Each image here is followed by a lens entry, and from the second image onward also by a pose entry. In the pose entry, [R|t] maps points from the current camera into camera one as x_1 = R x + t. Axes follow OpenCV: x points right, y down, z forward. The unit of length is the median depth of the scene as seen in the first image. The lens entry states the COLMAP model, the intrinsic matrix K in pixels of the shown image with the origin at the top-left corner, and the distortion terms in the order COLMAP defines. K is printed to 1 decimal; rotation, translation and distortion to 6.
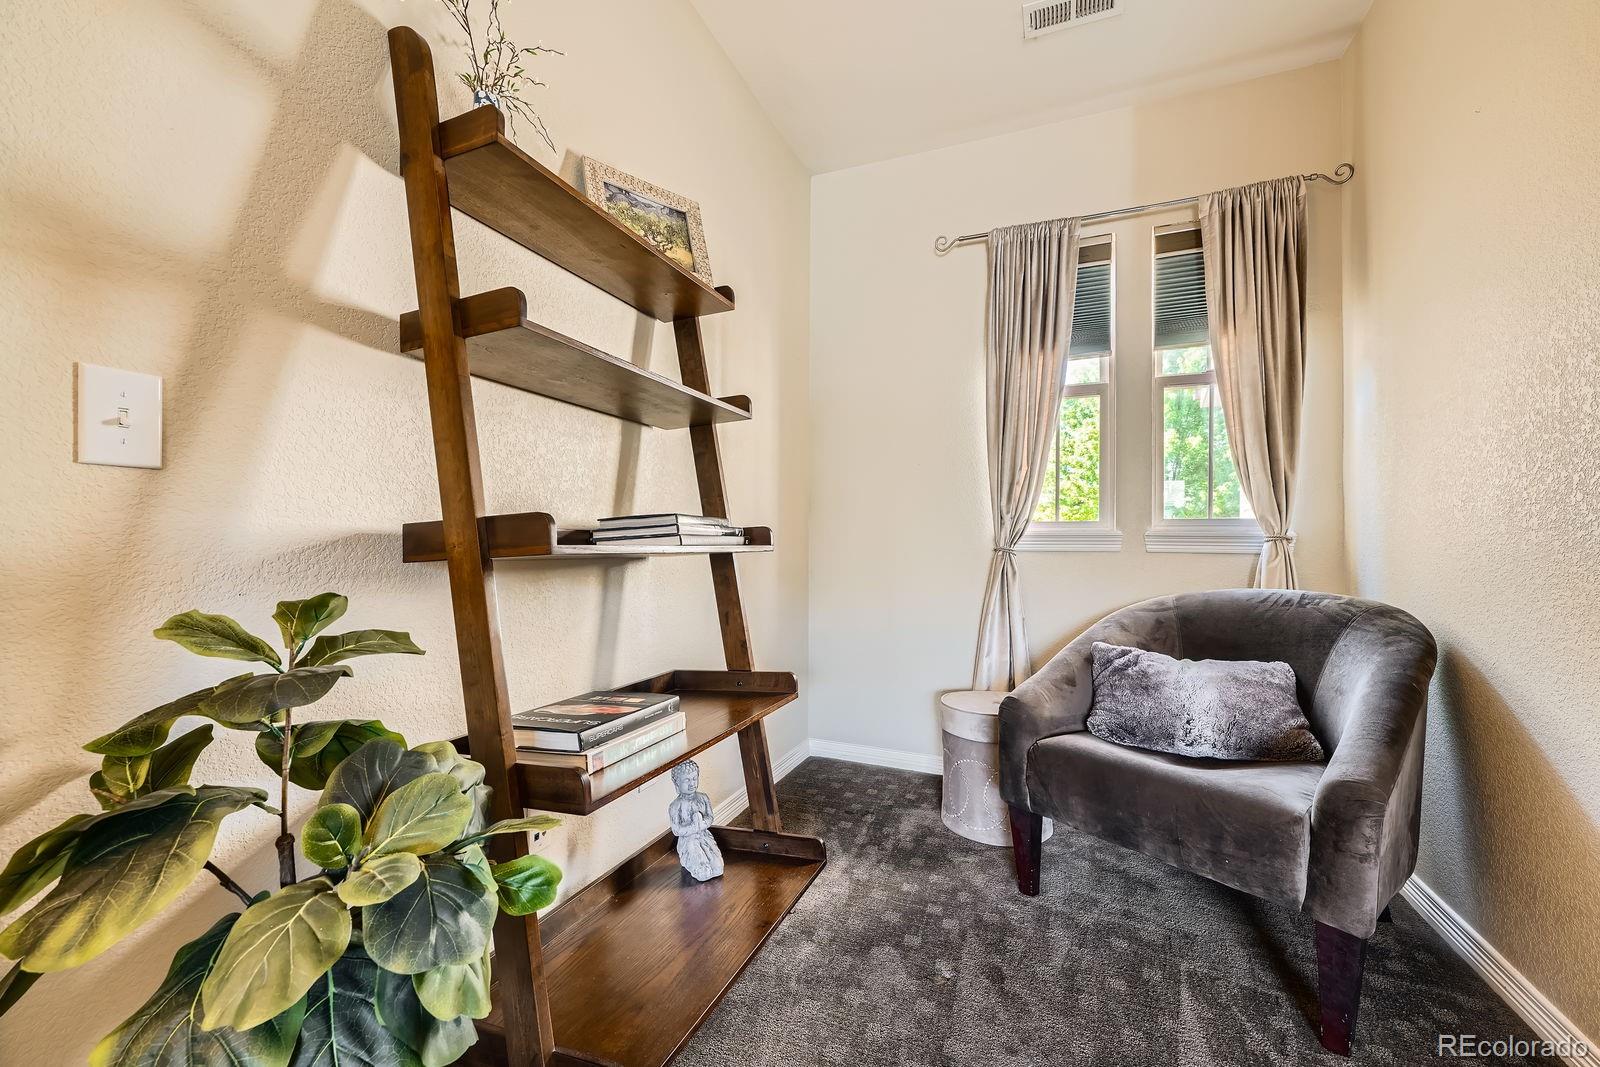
lens RADIAL K [[640.9, 0, 798.6], [0, 640.9, 537.6], [0, 0, 1]] dist [-0.000679, 0.000323]
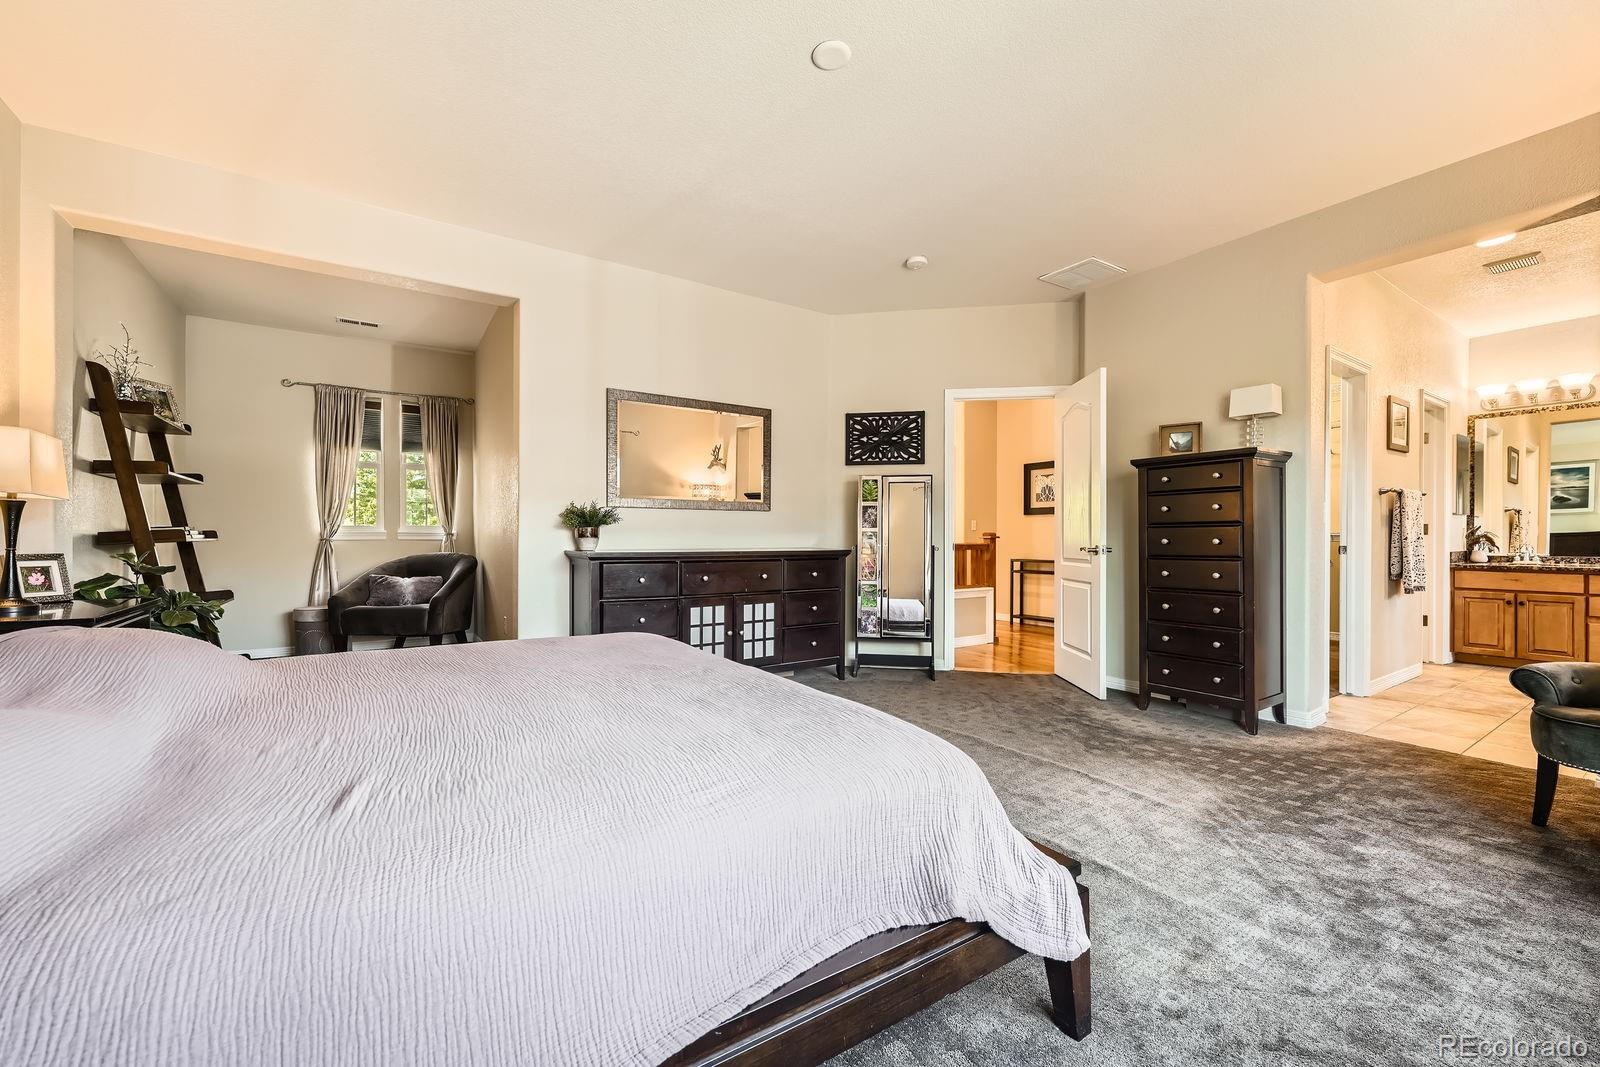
lens RADIAL K [[640.9, 0, 787.9], [0, 640.9, 538.2], [0, 0, 1]] dist [-0.000679, 0.000323]
pose [[0.574178, -0.010108, 0.818668, -0.552857], [-0.002009, 0.999903, 0.013755, -0.018305], [-0.818728, -0.009543, 0.574102, -1.505713]]
